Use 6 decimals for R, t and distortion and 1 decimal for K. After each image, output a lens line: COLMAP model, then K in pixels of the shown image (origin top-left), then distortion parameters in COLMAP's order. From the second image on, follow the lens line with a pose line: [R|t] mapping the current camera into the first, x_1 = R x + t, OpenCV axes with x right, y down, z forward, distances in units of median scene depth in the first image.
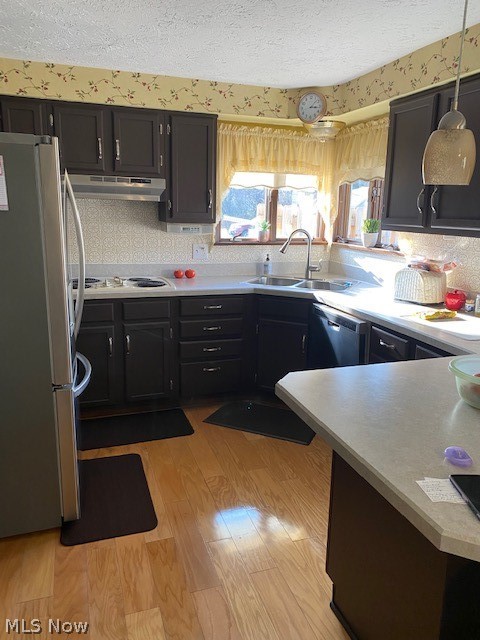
lens RADIAL K [[486.9, 0, 240.0], [0, 486.9, 320.0], [0, 0, 1]] dist [-0.000227, -0.000559]
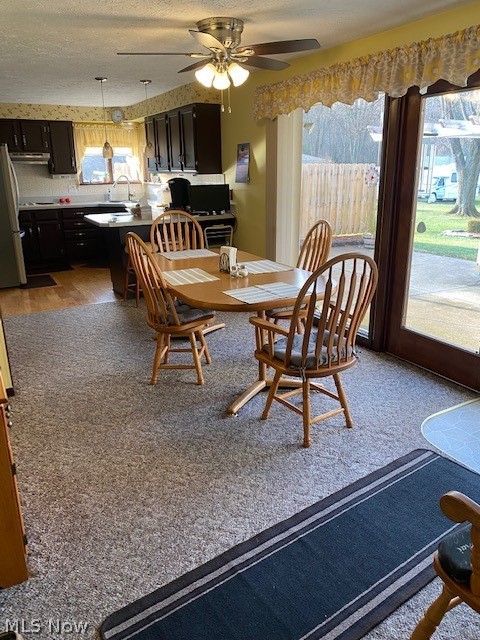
lens RADIAL K [[486.9, 0, 240.0], [0, 486.9, 320.0], [0, 0, 1]] dist [-0.000227, -0.000559]
pose [[0.984773, -0.083463, 0.152501, 0.271115], [0.070555, 0.993602, 0.088188, 0.293161], [-0.158886, -0.076085, 0.984361, -1.231974]]
